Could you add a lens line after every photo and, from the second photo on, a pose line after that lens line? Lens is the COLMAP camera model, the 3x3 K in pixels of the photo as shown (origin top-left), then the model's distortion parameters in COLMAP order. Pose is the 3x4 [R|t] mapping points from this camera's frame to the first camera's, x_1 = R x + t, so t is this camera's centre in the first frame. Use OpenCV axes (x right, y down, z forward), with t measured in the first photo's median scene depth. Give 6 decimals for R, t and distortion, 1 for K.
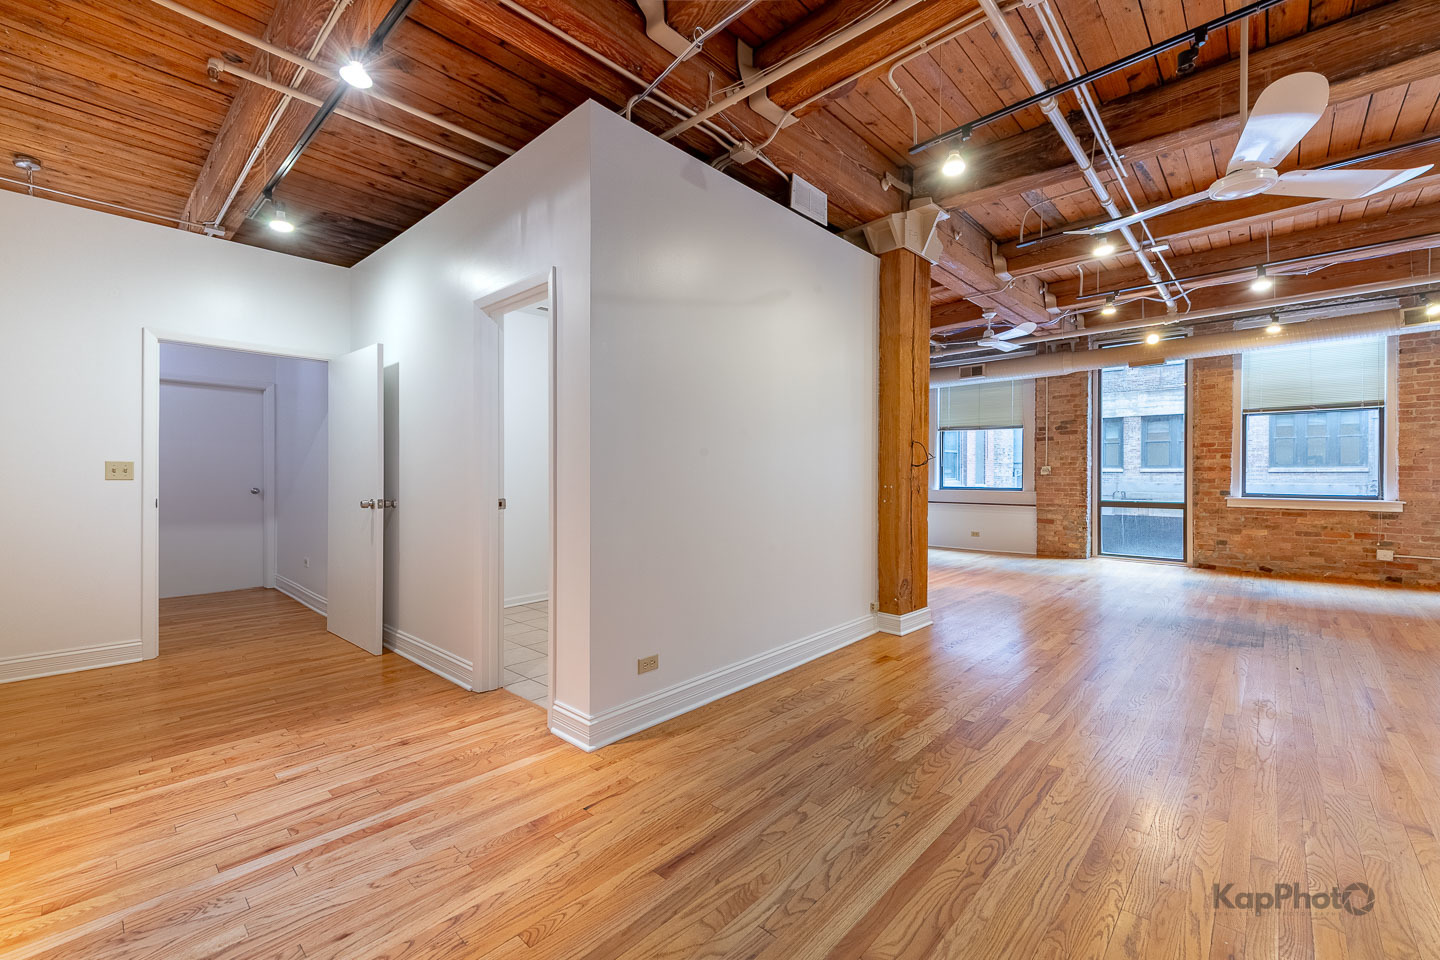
lens RADIAL K [[566.9, 0, 716.3], [0, 566.9, 478.0], [0, 0, 1]] dist [0.019809, -0.005261]
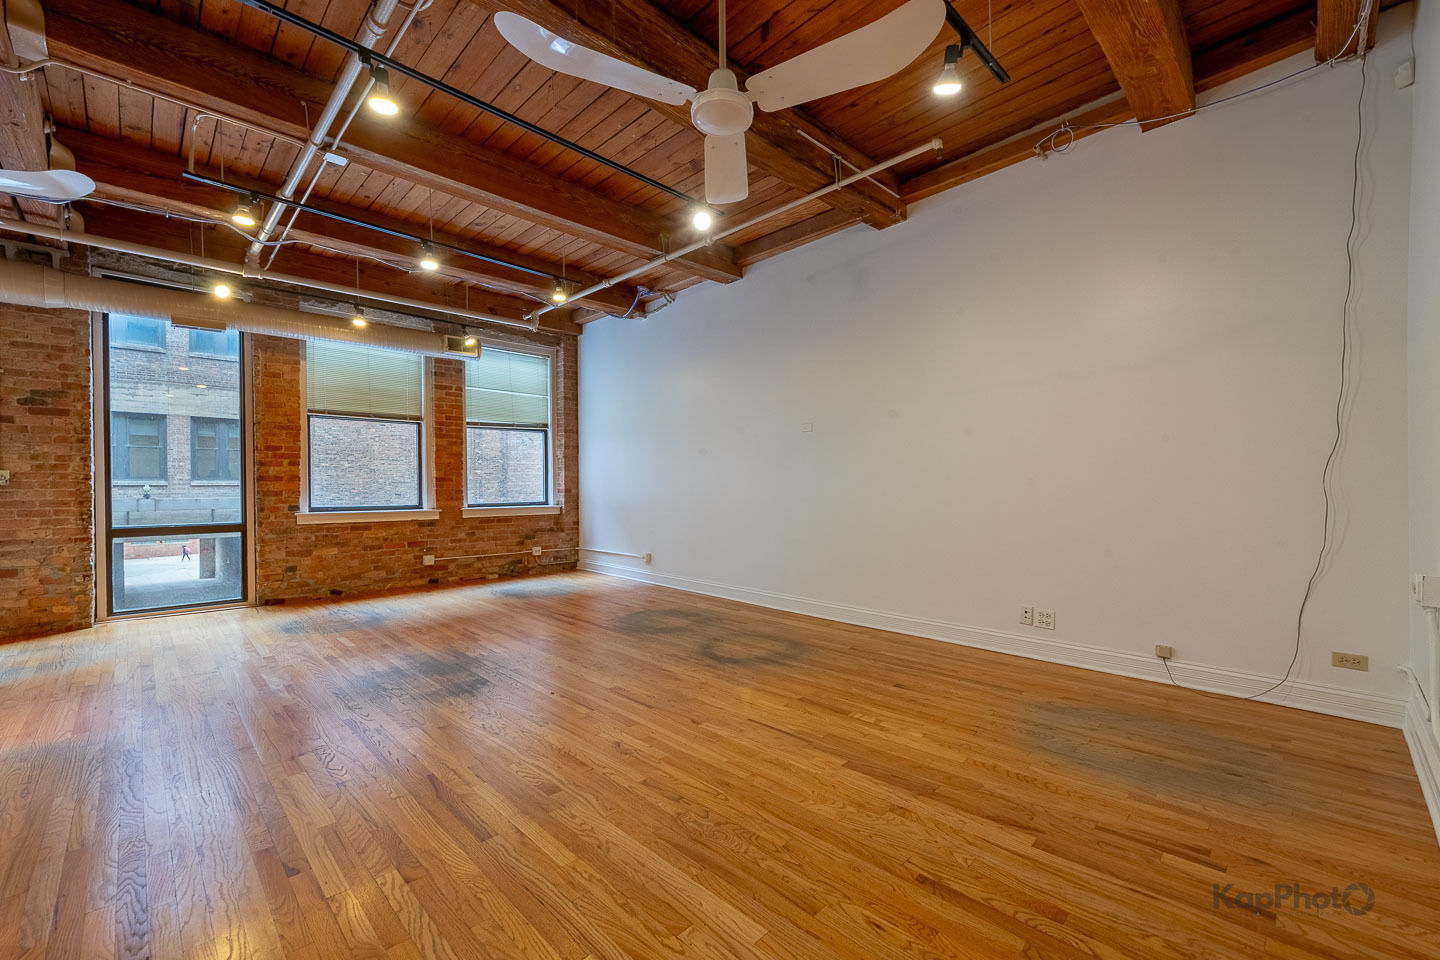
lens RADIAL K [[610.1, 0, 723.8], [0, 610.1, 493.1], [0, 0, 1]] dist [0.019103, -0.008571]
pose [[0.023061, -0.010511, 0.999679, 0.023191], [0.011383, 0.999883, 0.010250, 0.002751], [-0.999669, 0.011143, 0.023178, 0.368697]]
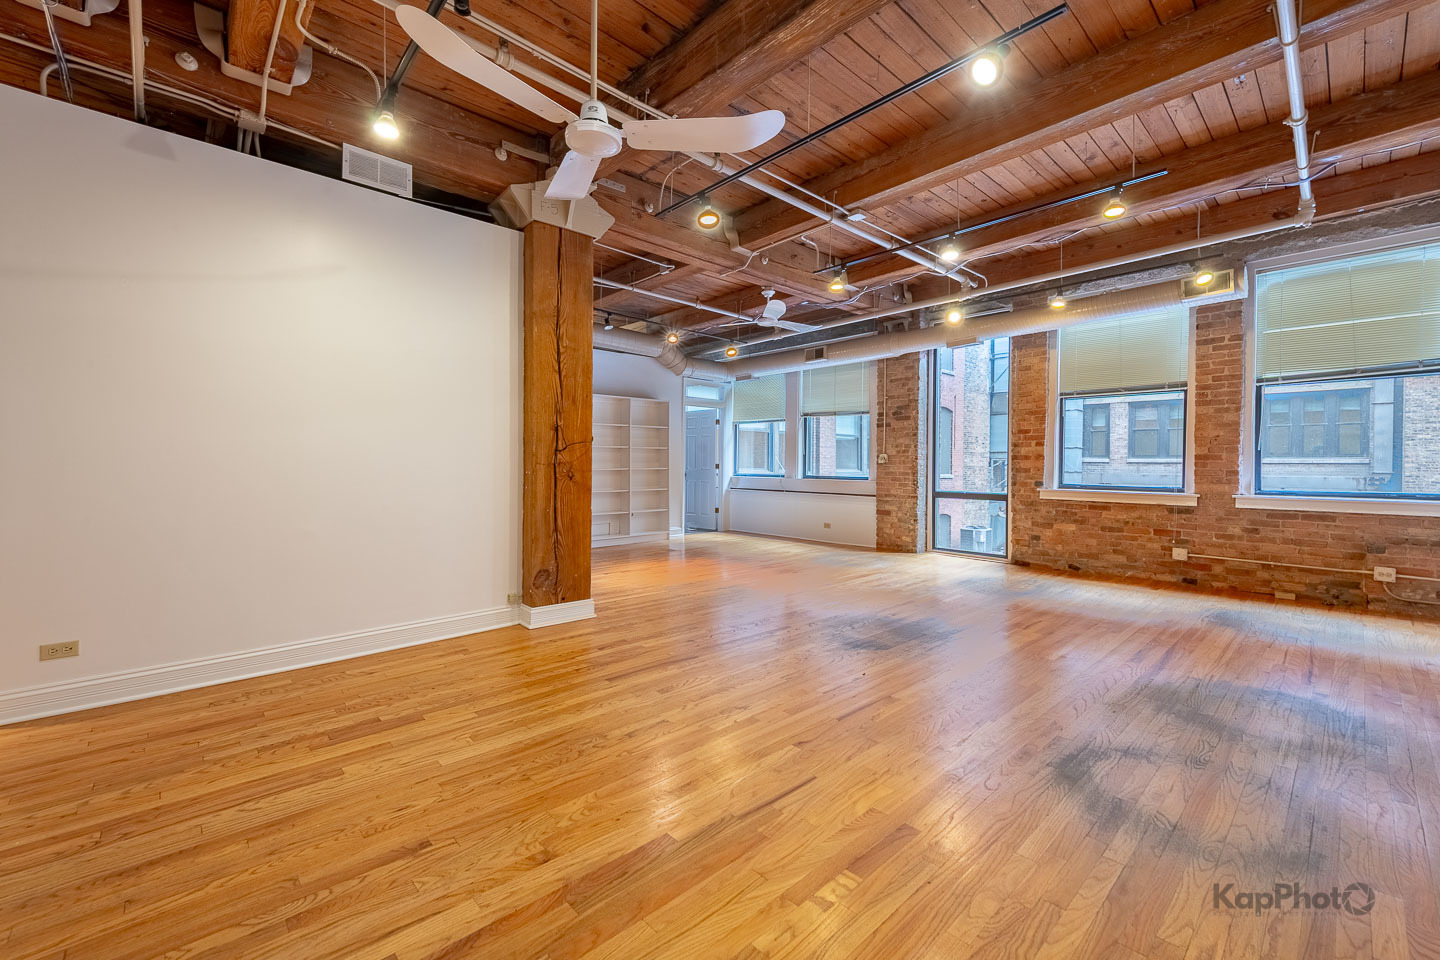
lens RADIAL K [[575.6, 0, 713.7], [0, 575.6, 470.3], [0, 0, 1]] dist [0.017187, -0.005798]
pose [[0.997122, 0.007136, -0.075482, 0.440906], [-0.006663, 0.999957, 0.006518, 0.002032], [0.075526, -0.005996, 0.997126, 0.037954]]
